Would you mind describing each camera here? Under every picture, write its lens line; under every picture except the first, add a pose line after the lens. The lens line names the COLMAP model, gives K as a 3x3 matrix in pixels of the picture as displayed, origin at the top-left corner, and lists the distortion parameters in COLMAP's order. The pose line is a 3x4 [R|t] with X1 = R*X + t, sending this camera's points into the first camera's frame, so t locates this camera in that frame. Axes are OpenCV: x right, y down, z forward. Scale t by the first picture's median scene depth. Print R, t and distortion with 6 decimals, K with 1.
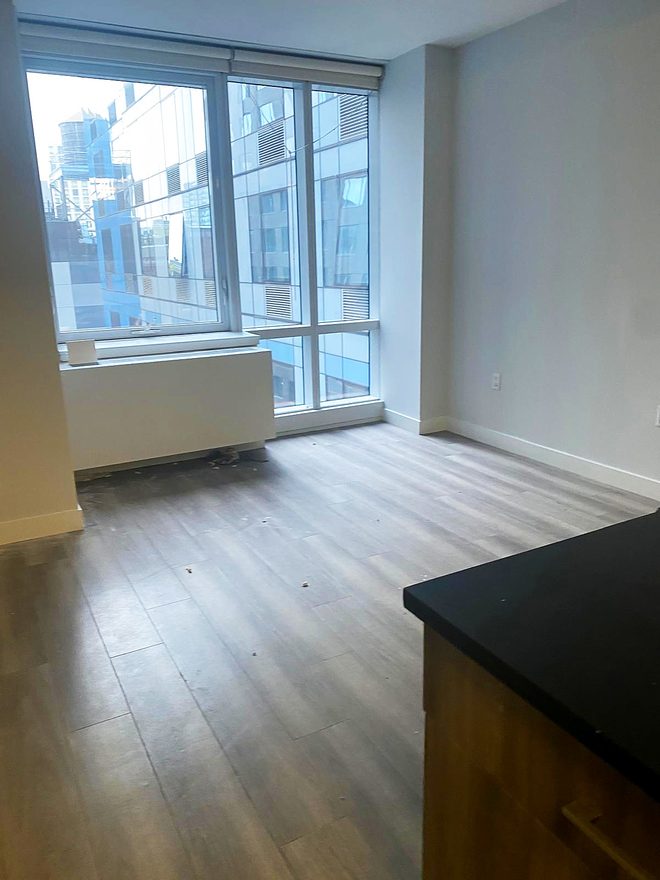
lens RADIAL K [[648.4, 0, 330.0], [0, 648.4, 440.0], [0, 0, 1]] dist [-0.084731, 0.003417]
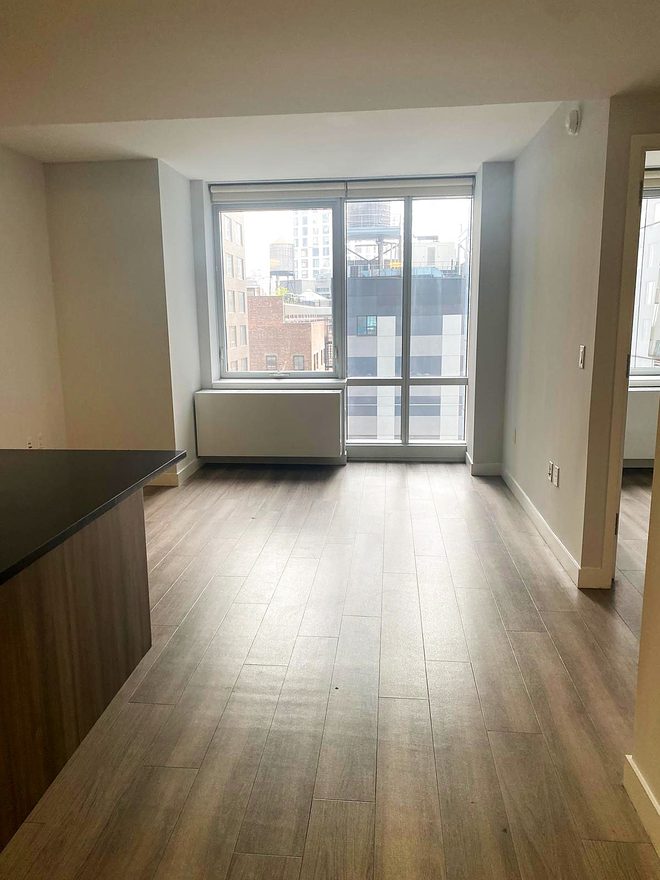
lens RADIAL K [[648.4, 0, 330.0], [0, 648.4, 440.0], [0, 0, 1]] dist [-0.084731, 0.003417]
pose [[0.836735, 0.116014, -0.535178, 0.638128], [-0.154427, 0.987626, -0.027347, 0.001839], [0.525383, 0.105528, 0.844296, -0.181086]]
